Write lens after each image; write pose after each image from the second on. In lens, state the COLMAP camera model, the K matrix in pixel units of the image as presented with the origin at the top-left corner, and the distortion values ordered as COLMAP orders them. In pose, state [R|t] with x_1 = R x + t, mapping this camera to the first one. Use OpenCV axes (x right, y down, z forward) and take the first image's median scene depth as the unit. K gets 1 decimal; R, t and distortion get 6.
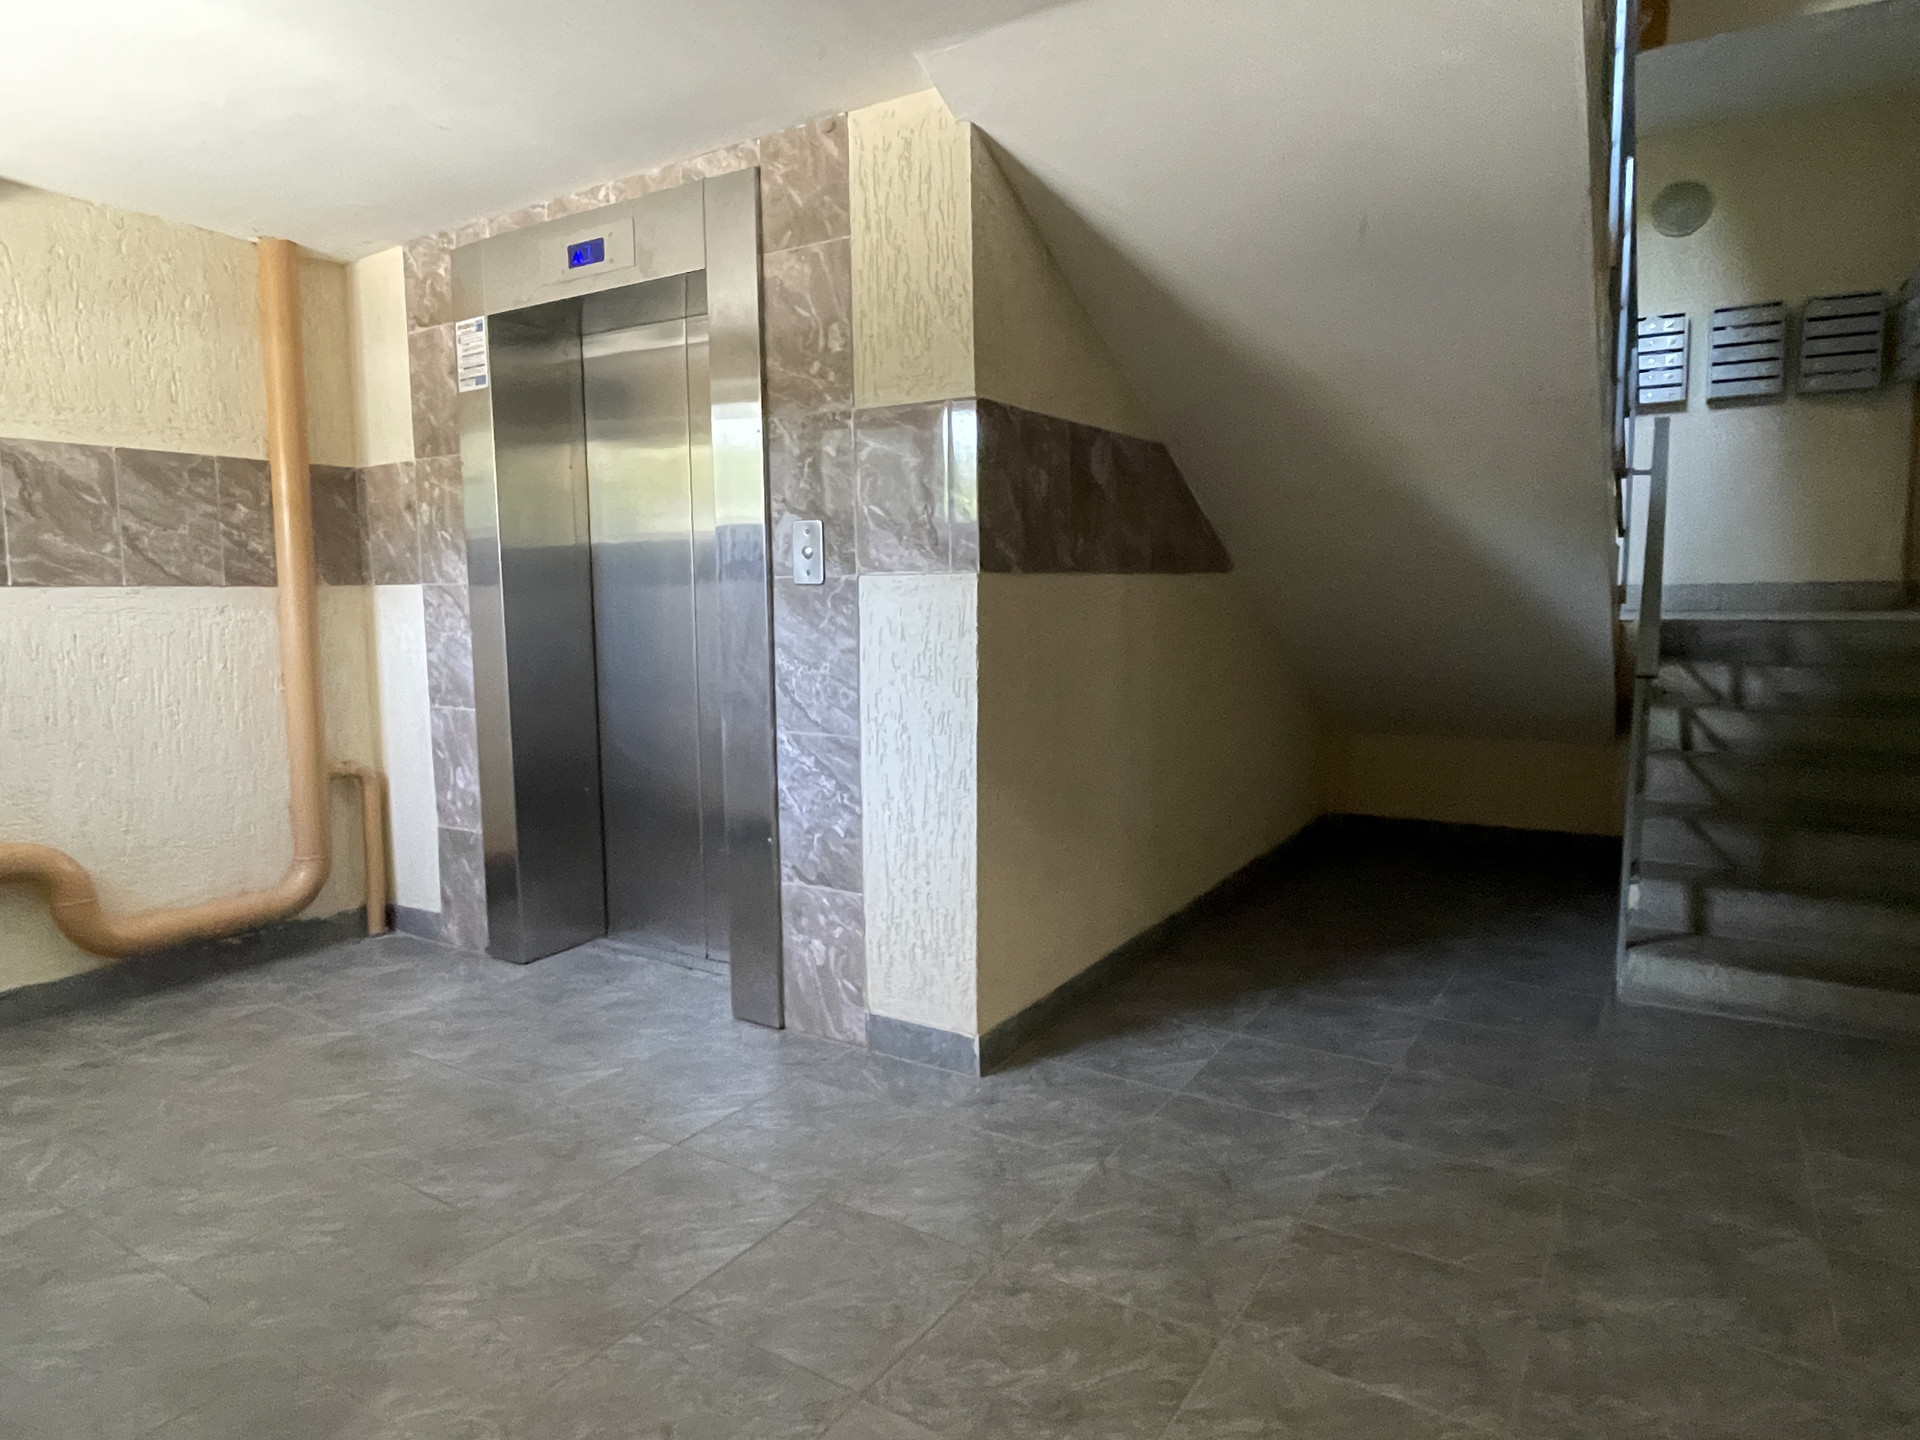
lens RADIAL K [[1160.0, 0, 952.2], [0, 1160.0, 706.0], [0, 0, 1]] dist [0.001695, -0.003556]
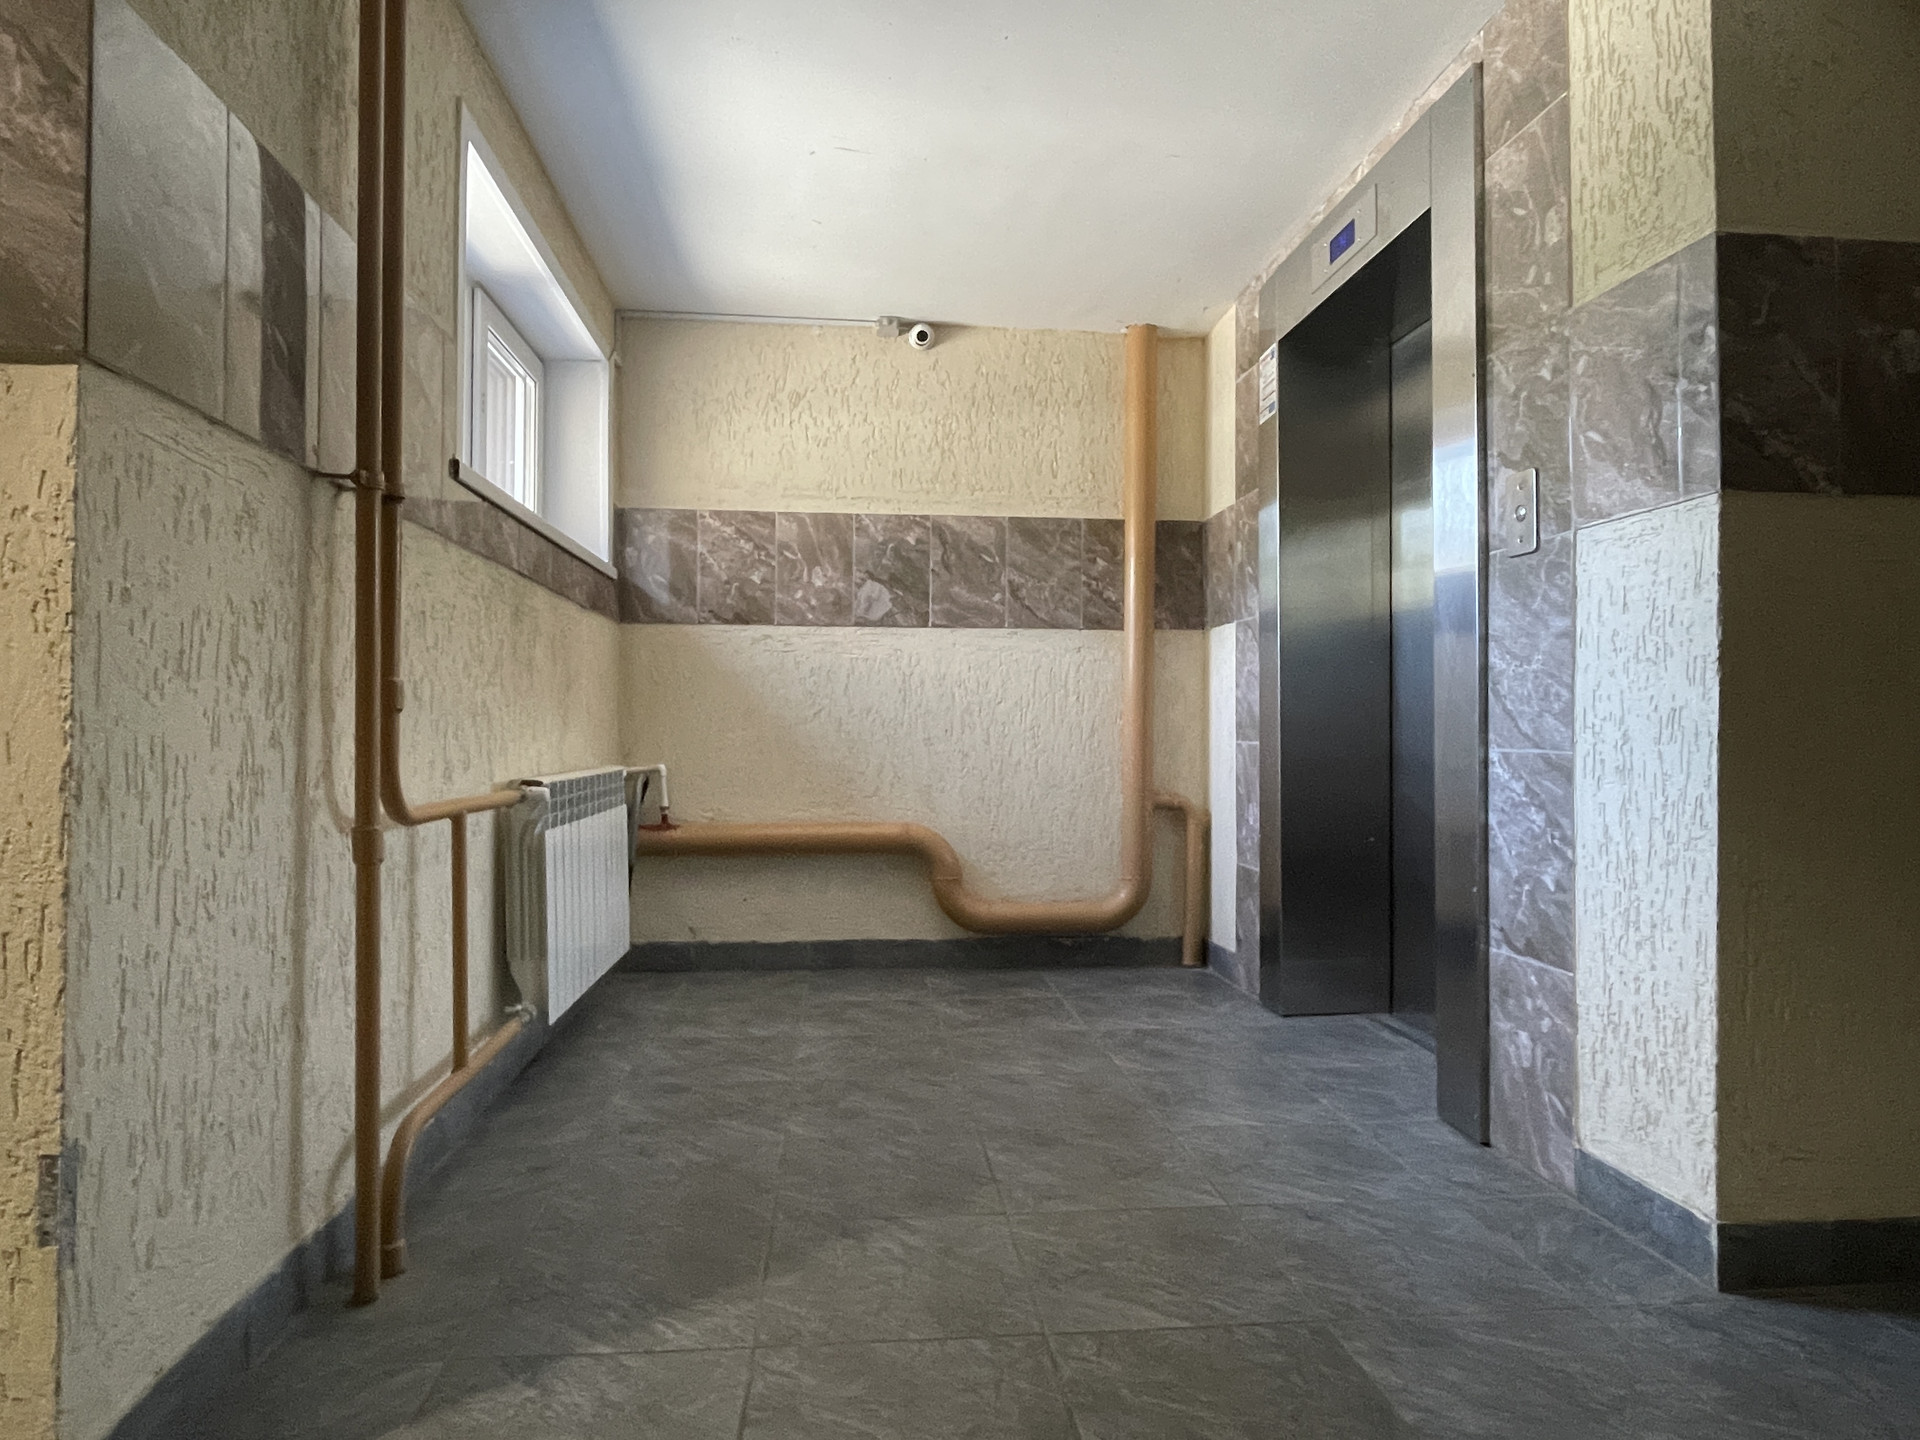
lens RADIAL K [[1160.0, 0, 954.6], [0, 1160.0, 712.2], [0, 0, 1]] dist [0.001695, -0.003556]
pose [[0.617508, 0.000815, -0.786564, 0.247033], [-0.088470, 0.993726, -0.068425, 0.084076], [0.781573, 0.111840, 0.613706, 0.245696]]
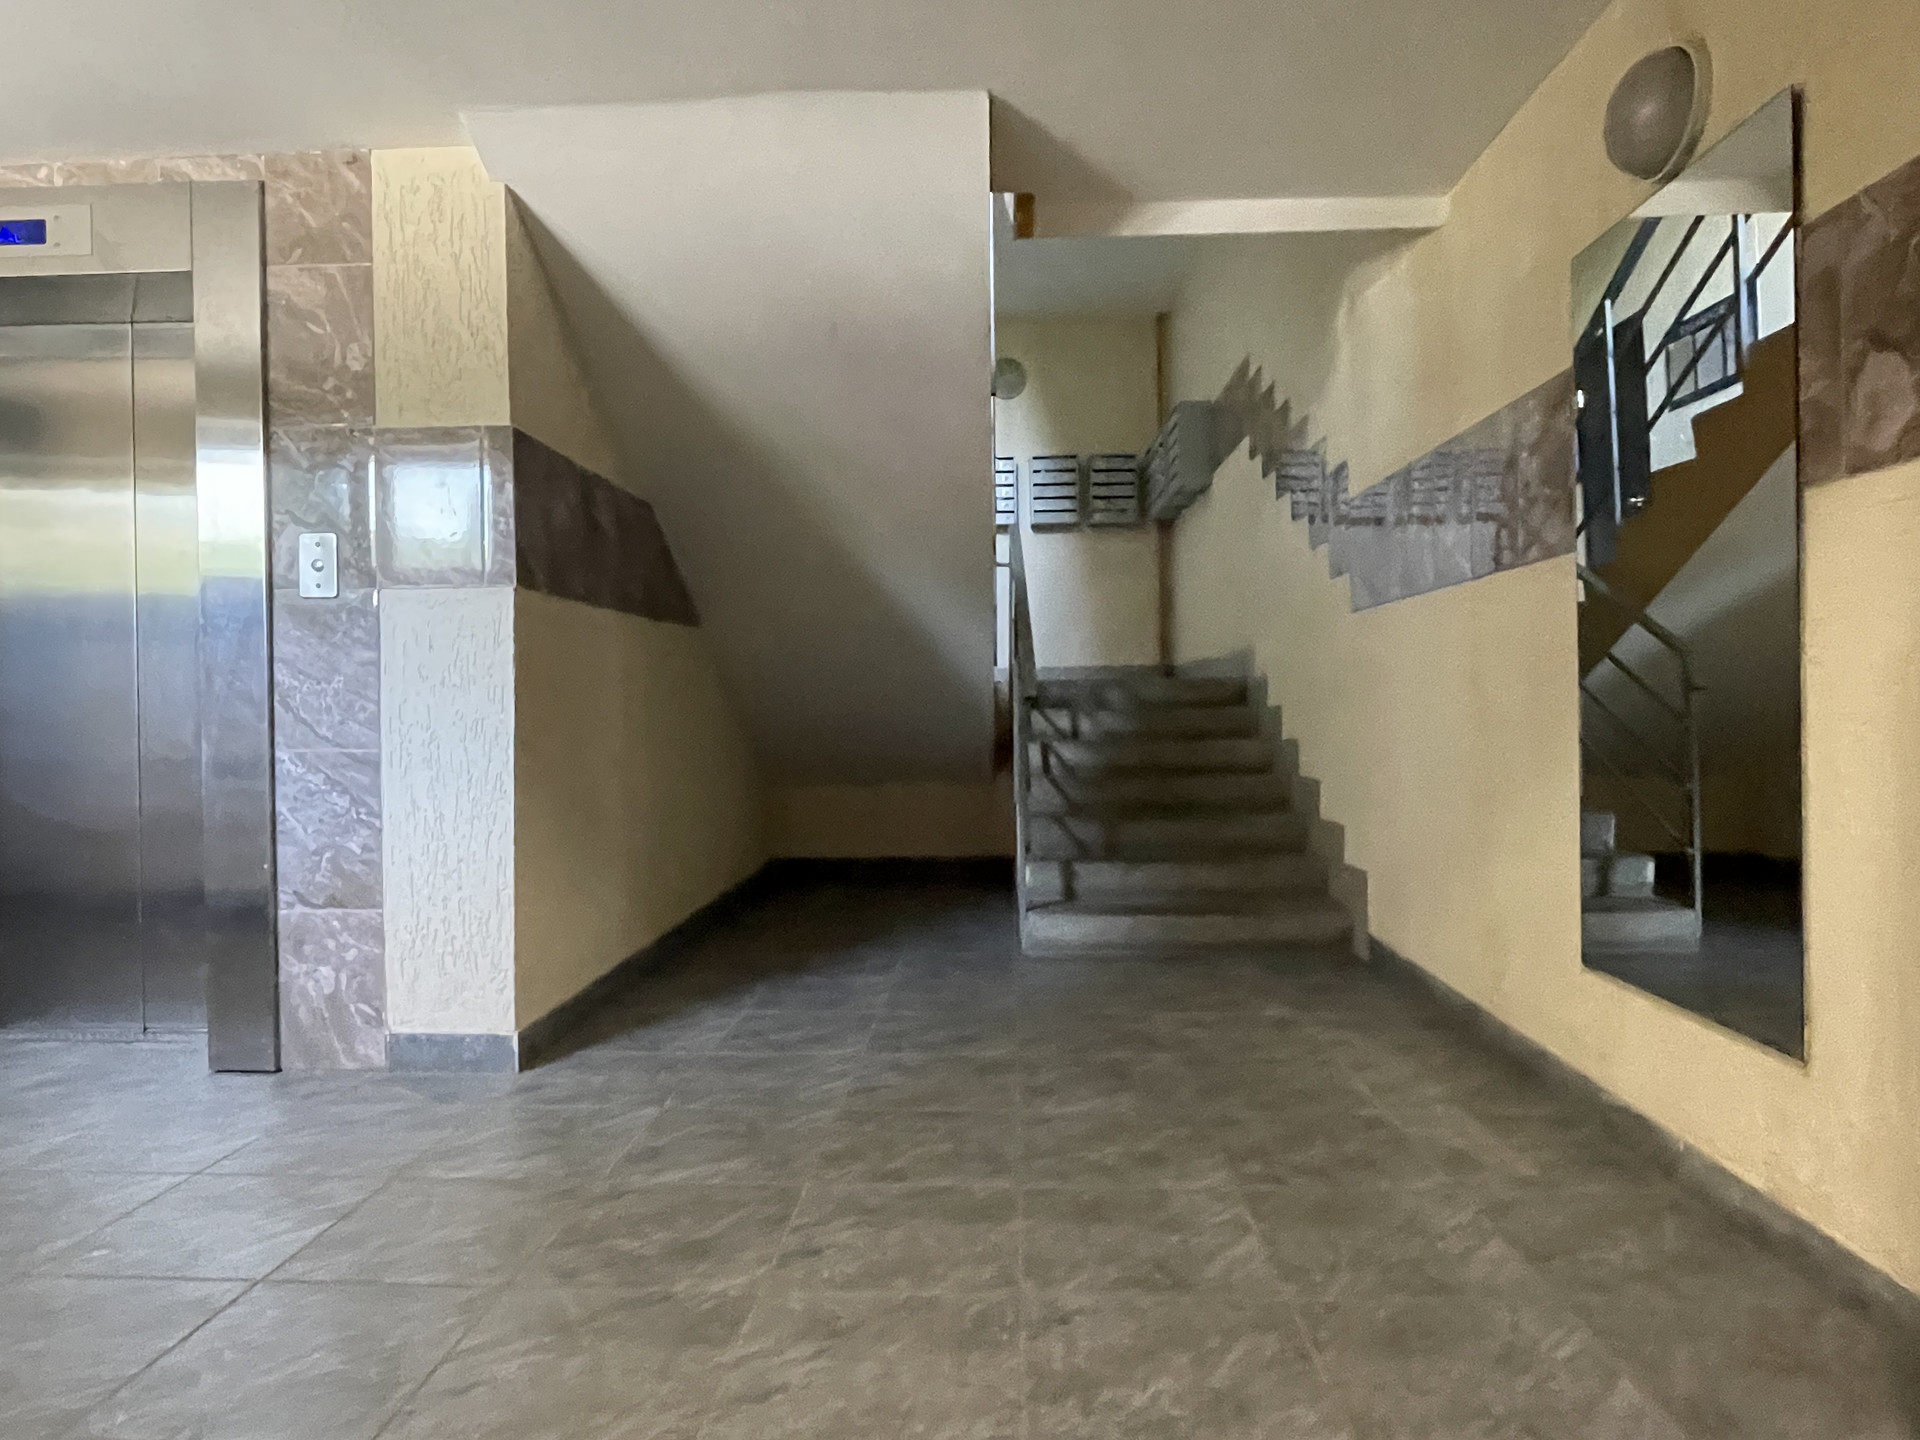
lens RADIAL K [[1160.0, 0, 951.1], [0, 1160.0, 709.2], [0, 0, 1]] dist [0.001695, -0.003556]
pose [[0.869056, -0.002905, 0.494705, -0.143774], [0.051907, 0.994999, -0.085343, 0.101044], [-0.491983, 0.099847, 0.864860, -0.107382]]
